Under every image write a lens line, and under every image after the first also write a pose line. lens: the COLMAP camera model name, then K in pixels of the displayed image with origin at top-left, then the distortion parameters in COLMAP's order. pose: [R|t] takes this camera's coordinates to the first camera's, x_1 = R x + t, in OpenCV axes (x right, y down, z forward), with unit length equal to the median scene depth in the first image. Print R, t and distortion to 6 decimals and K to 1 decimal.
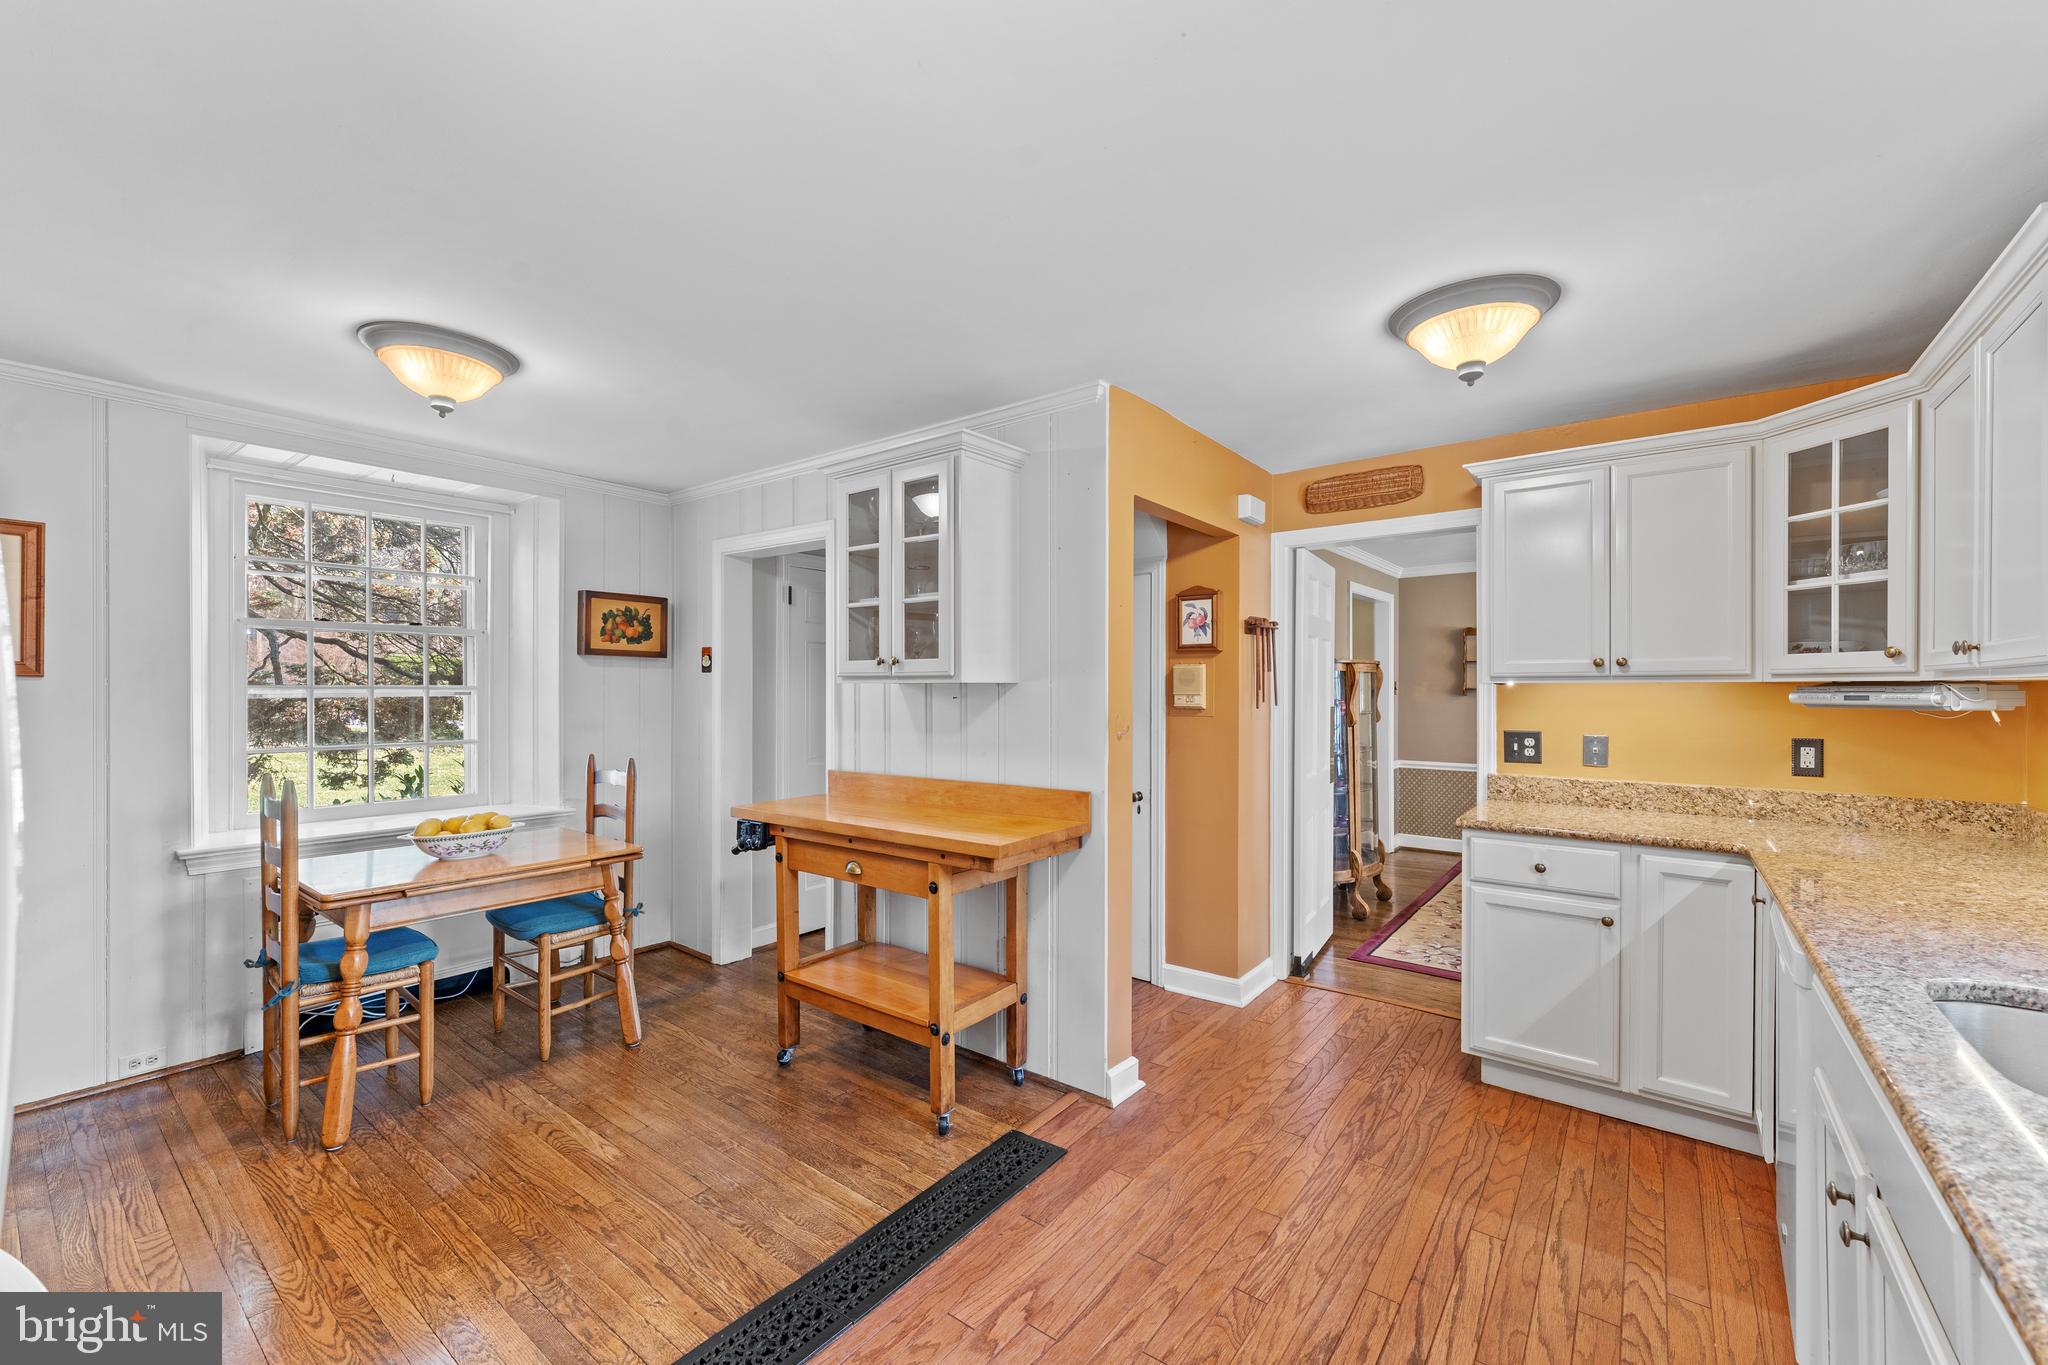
lens RADIAL K [[818.8, 0, 1017.1], [0, 818.8, 693.3], [0, 0, 1]] dist [0.002976, -0.000262]
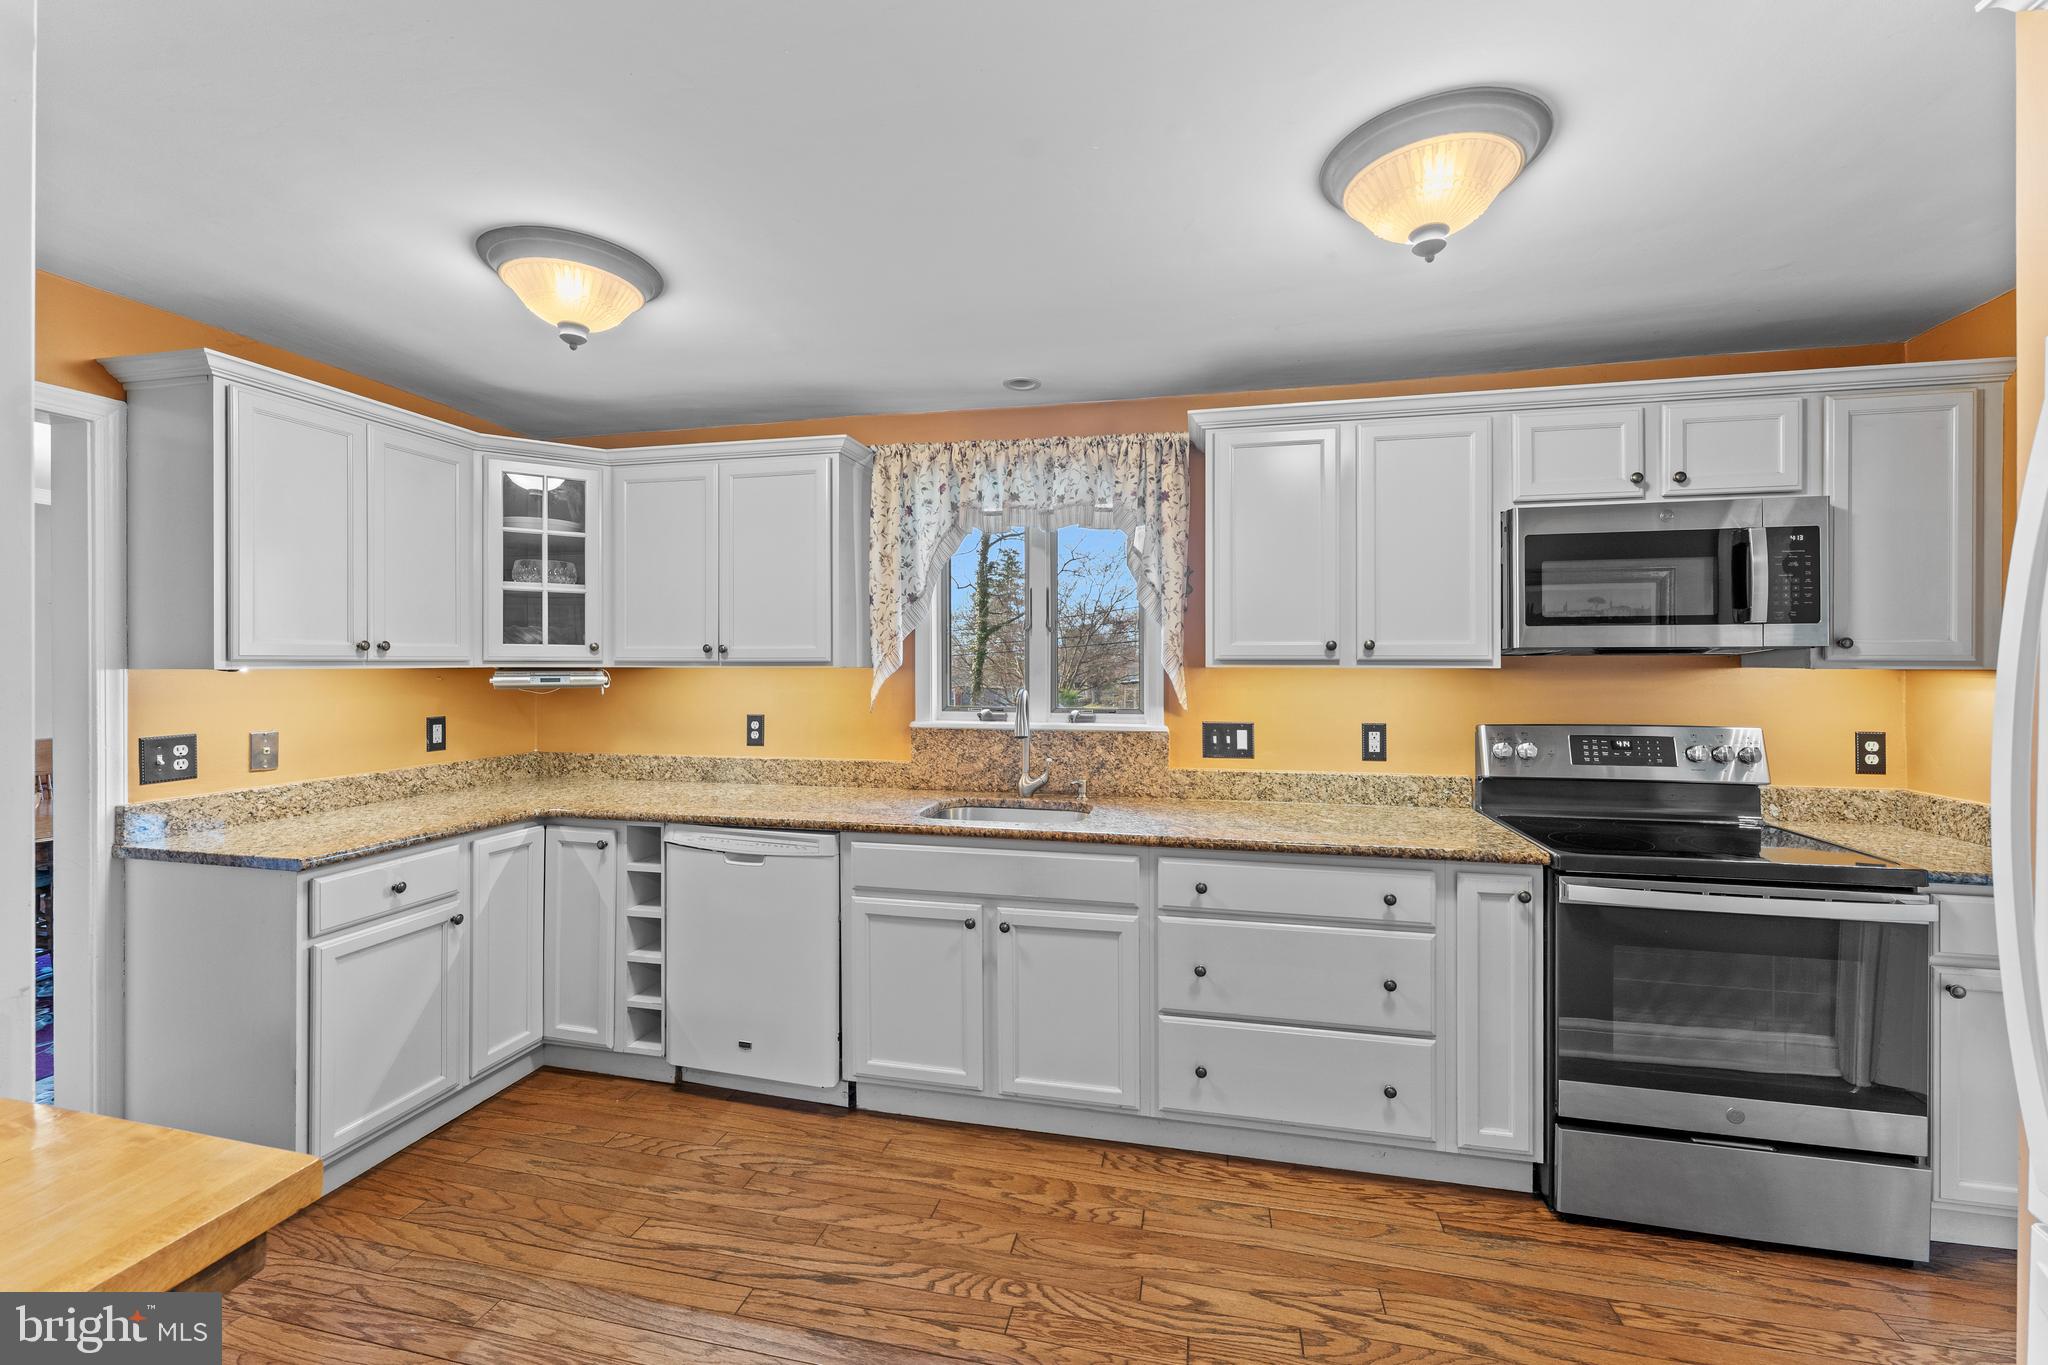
lens RADIAL K [[818.8, 0, 1023.0], [0, 818.8, 664.5], [0, 0, 1]] dist [0.002976, -0.000262]
pose [[-0.423031, -0.004022, 0.906106, -0.389809], [0.002616, 0.999981, 0.005660, -0.020602], [-0.906111, 0.004765, -0.423012, 0.743771]]
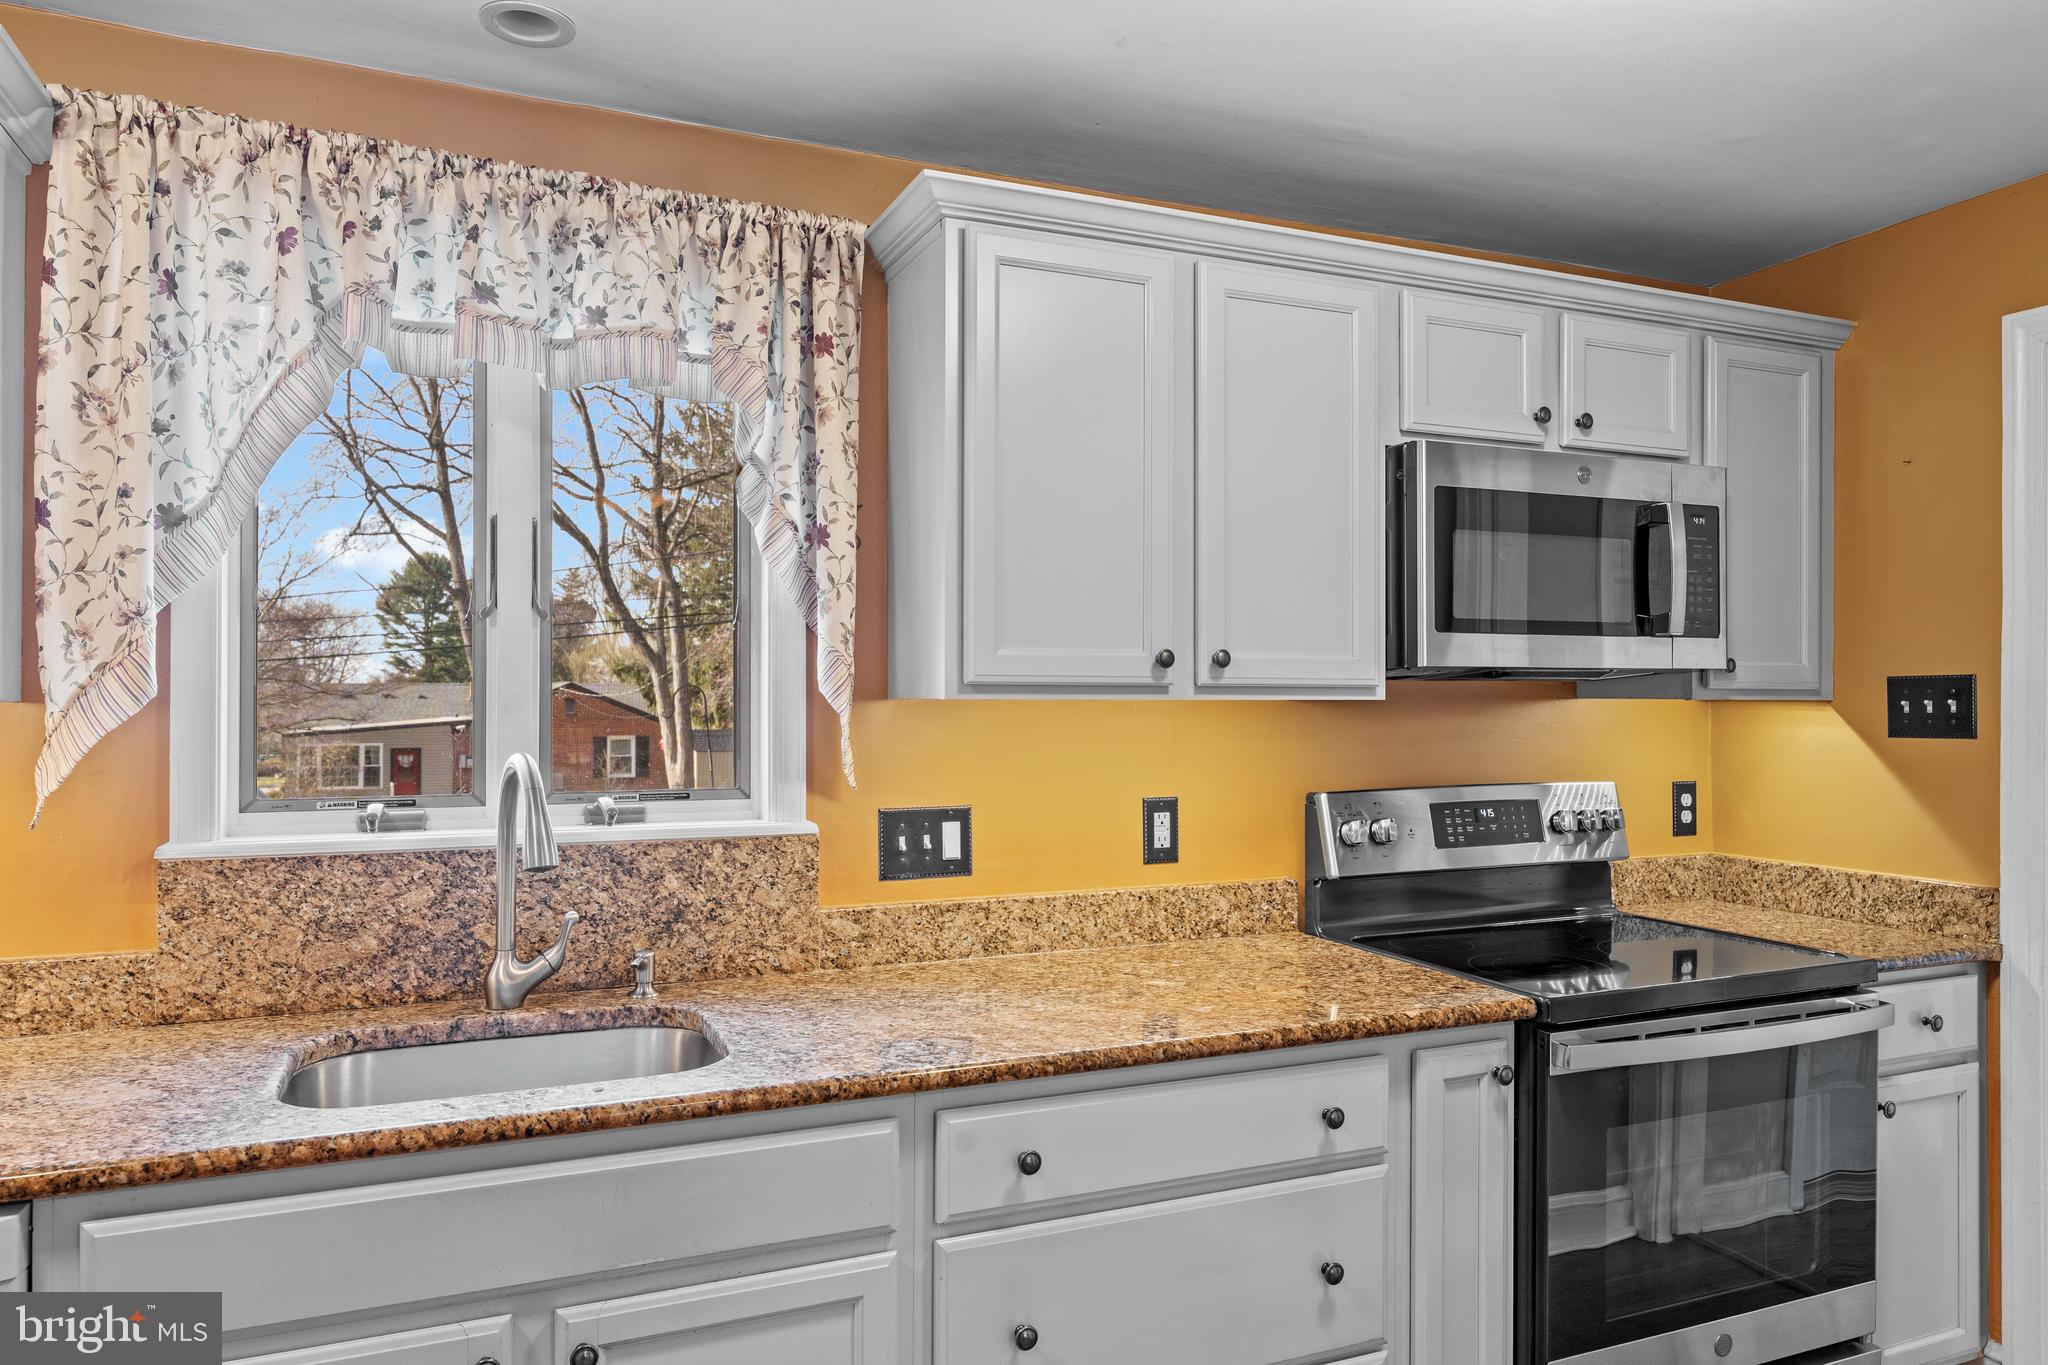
lens RADIAL K [[1361.8, 0, 1015.1], [0, 1361.8, 675.7], [0, 0, 1]] dist [0.005129, -0.002500]
pose [[-0.874595, 0.003919, 0.484838, -0.034408], [-0.000866, 0.999953, -0.009645, -0.017213], [-0.484853, -0.008856, -0.874551, 0.809414]]
